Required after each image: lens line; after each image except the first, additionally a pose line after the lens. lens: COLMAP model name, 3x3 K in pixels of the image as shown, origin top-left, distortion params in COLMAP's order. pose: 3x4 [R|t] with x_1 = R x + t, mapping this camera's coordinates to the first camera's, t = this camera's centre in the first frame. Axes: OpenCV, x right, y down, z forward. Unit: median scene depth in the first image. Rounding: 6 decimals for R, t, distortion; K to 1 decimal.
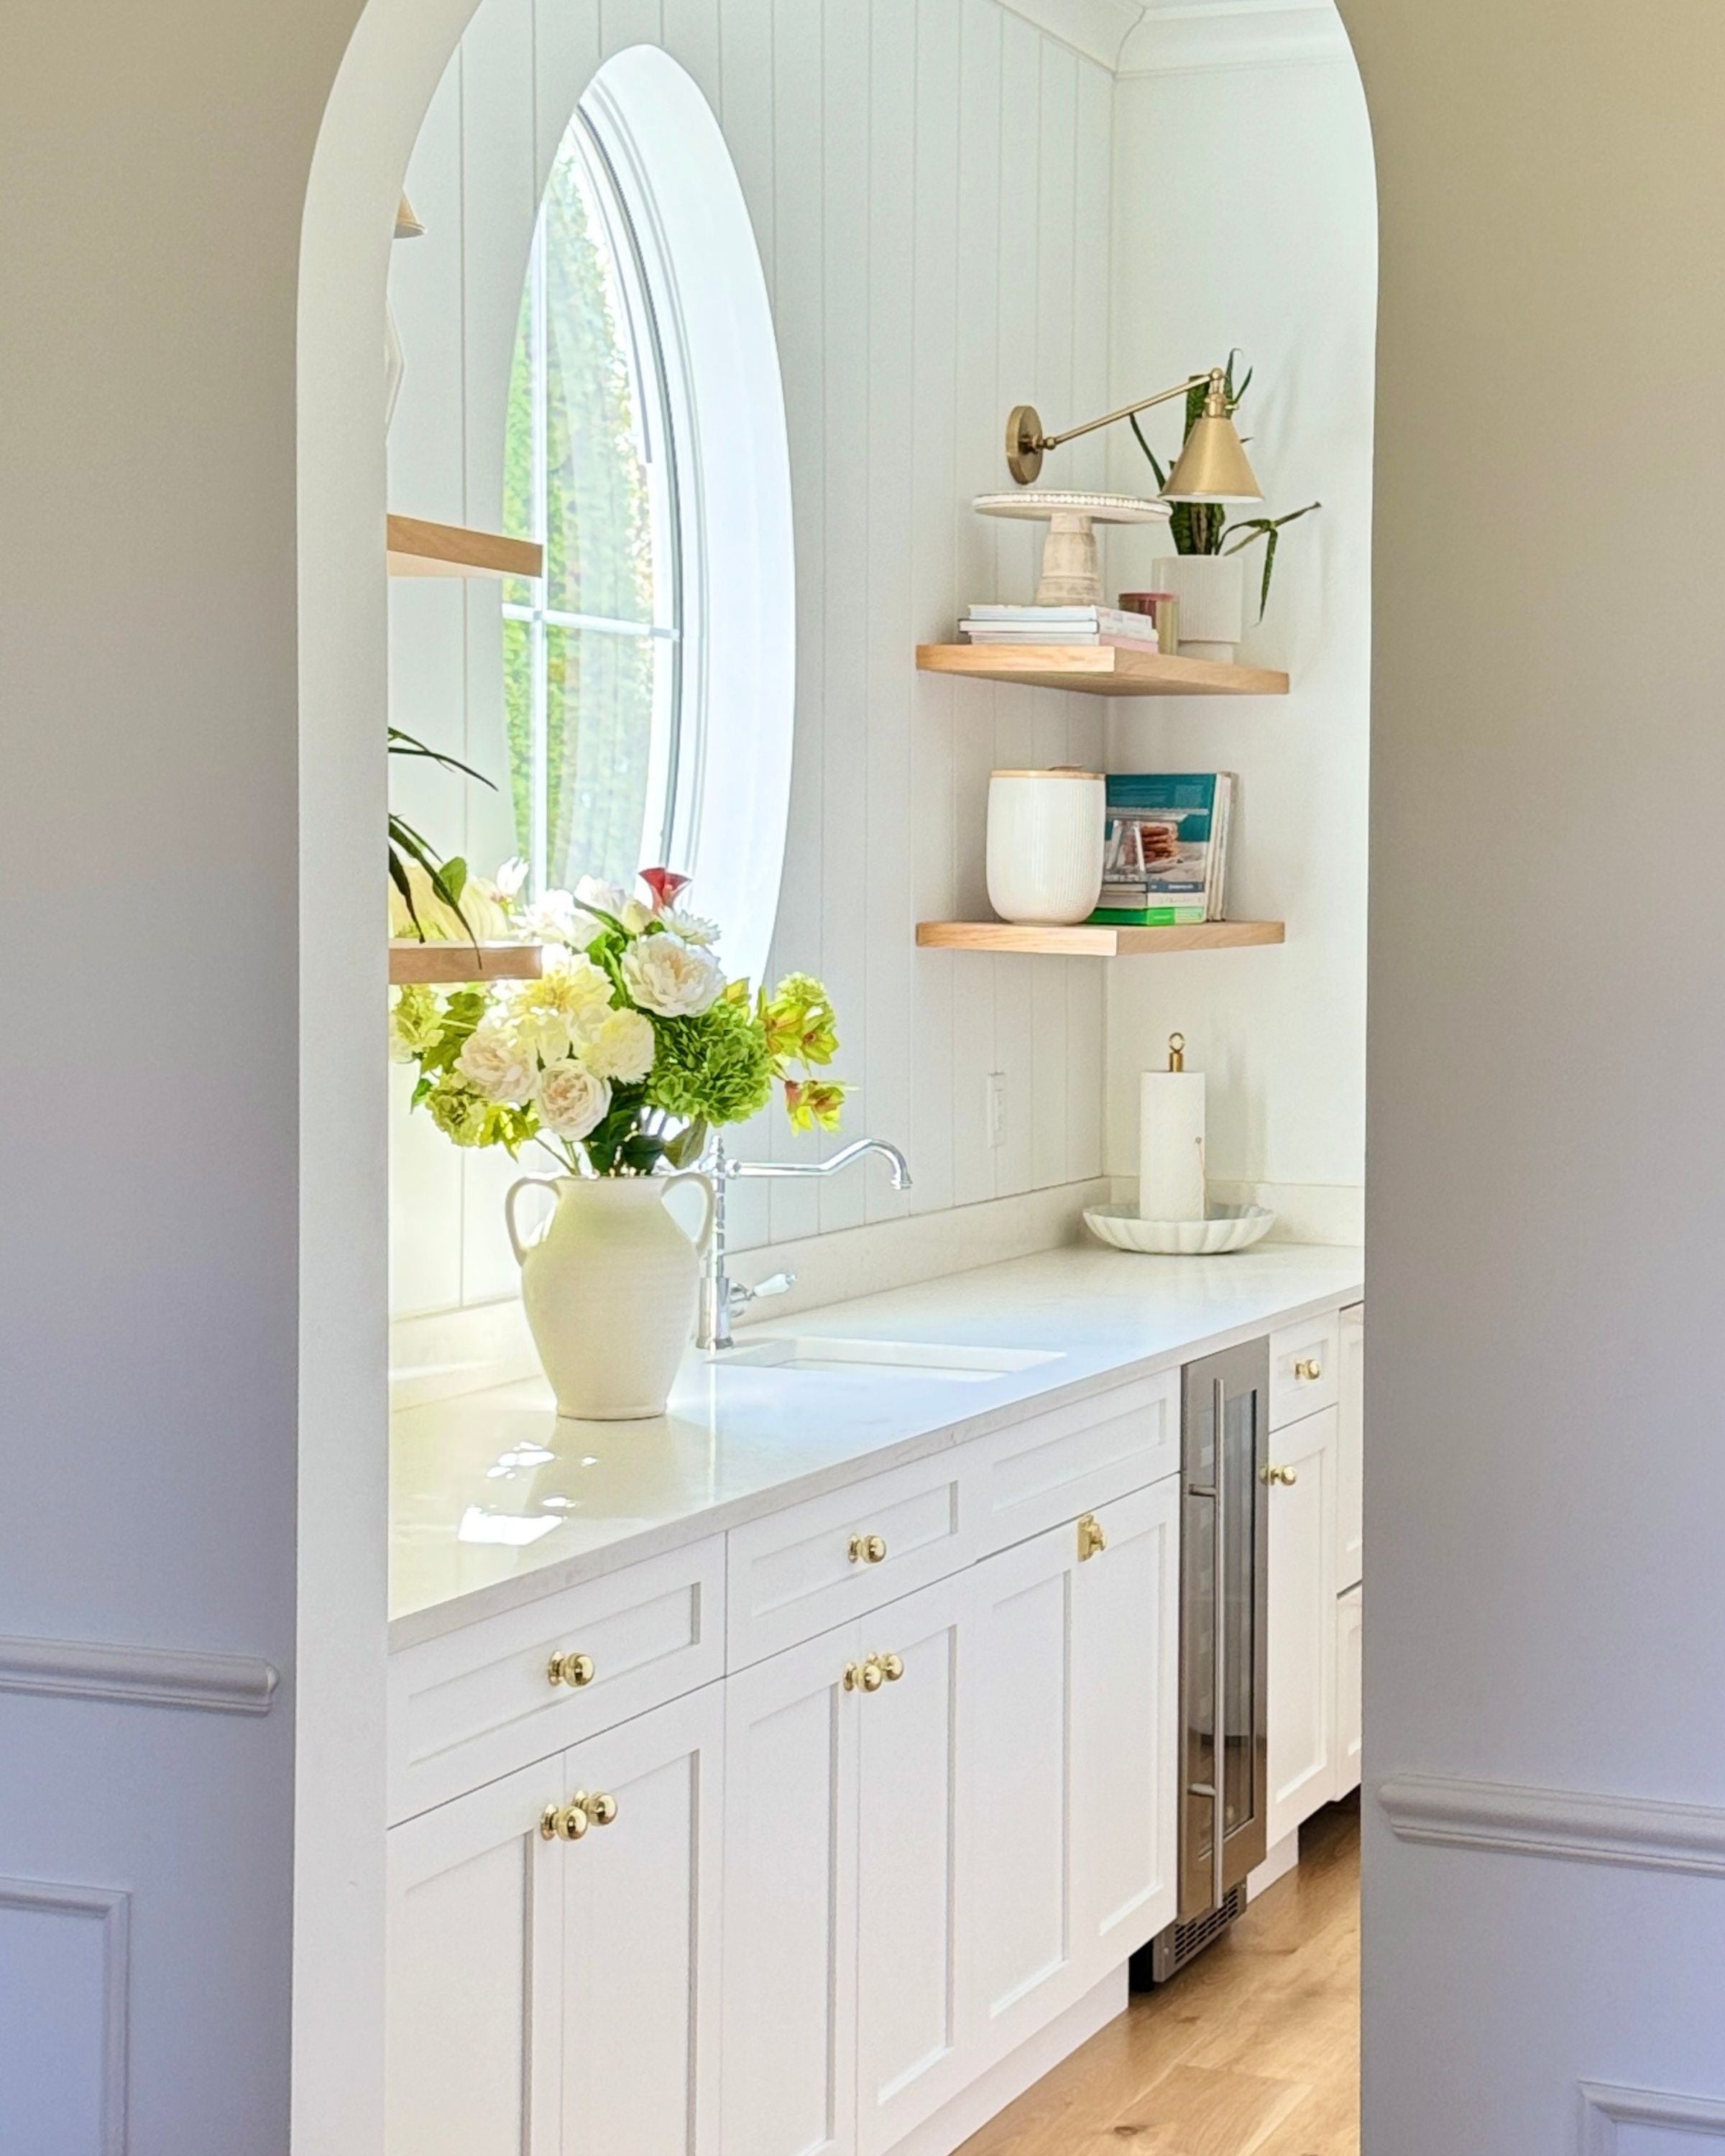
lens RADIAL K [[3820.7, 0, 862.5], [0, 3820.7, 1078.0], [0, 0, 1]] dist [0.029370, 0.033033]
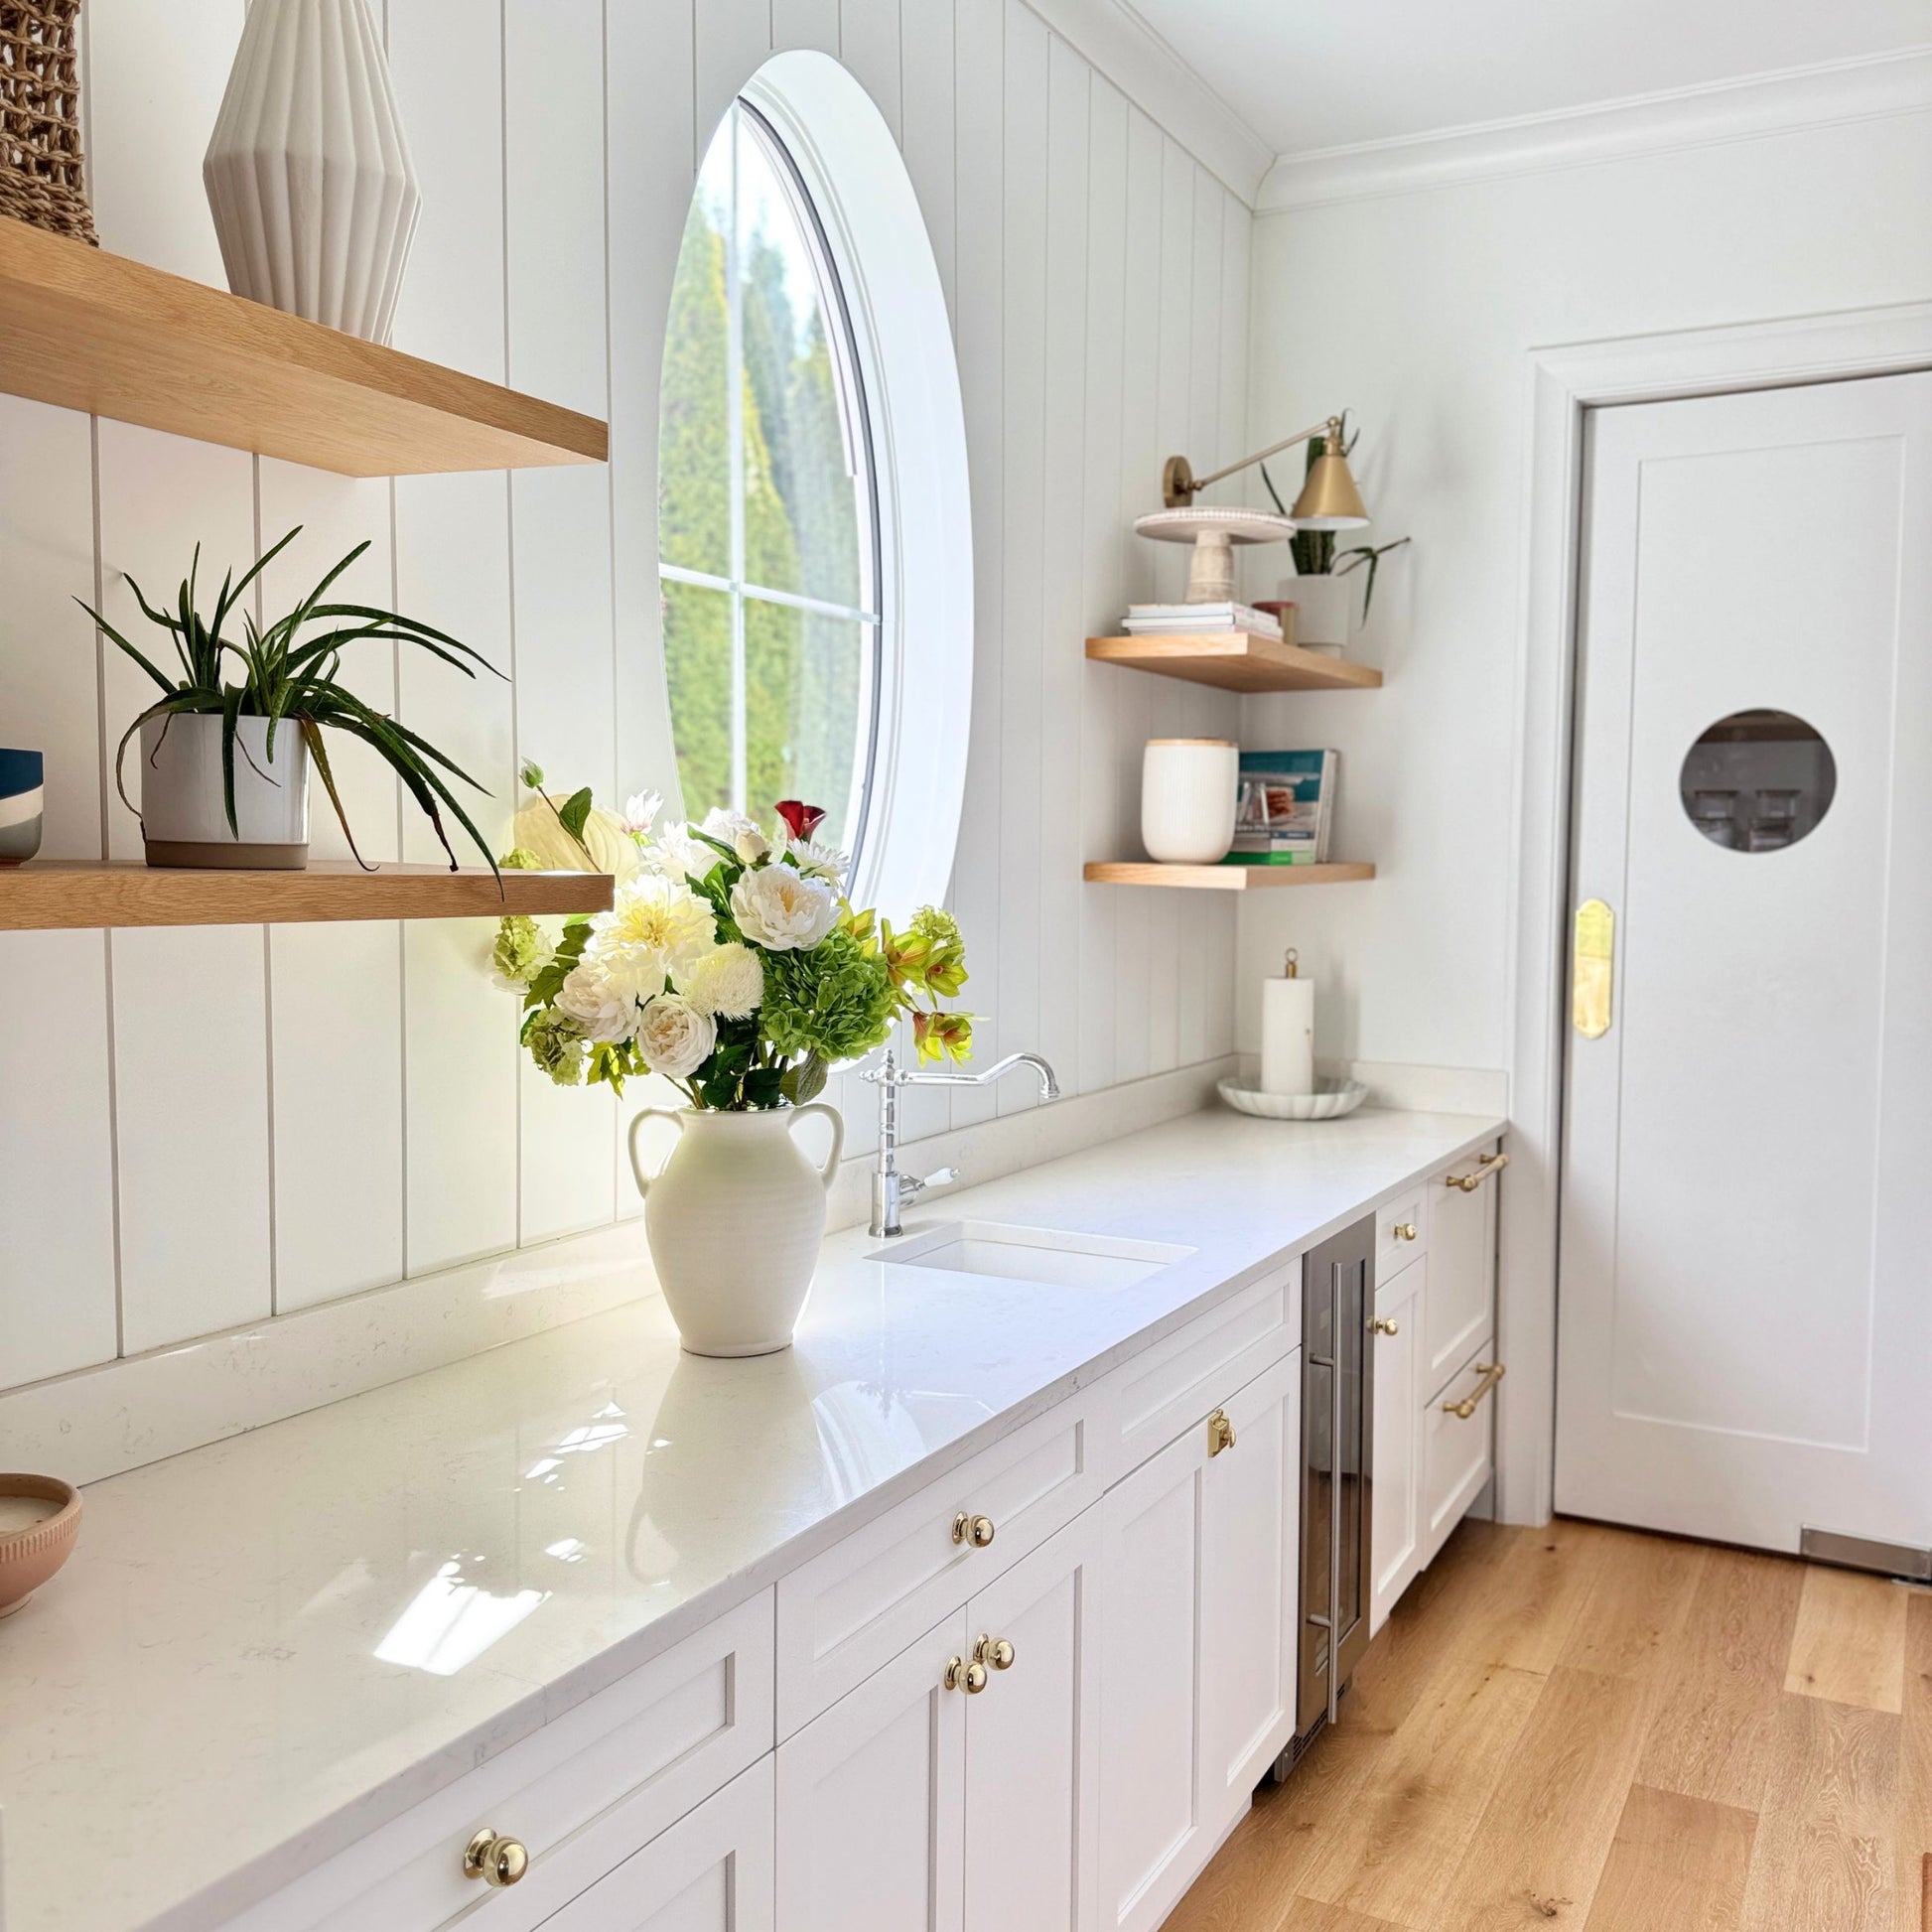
lens RADIAL K [[1878.1, 0, 933.7], [0, 1878.1, 992.2], [0, 0, 1]] dist [0.142362, -0.373476]
pose [[0.995490, 0.007078, -0.094597, 0.027919], [-0.004960, 0.999732, 0.022610, -0.013853], [0.094732, -0.022039, 0.995259, 0.448423]]
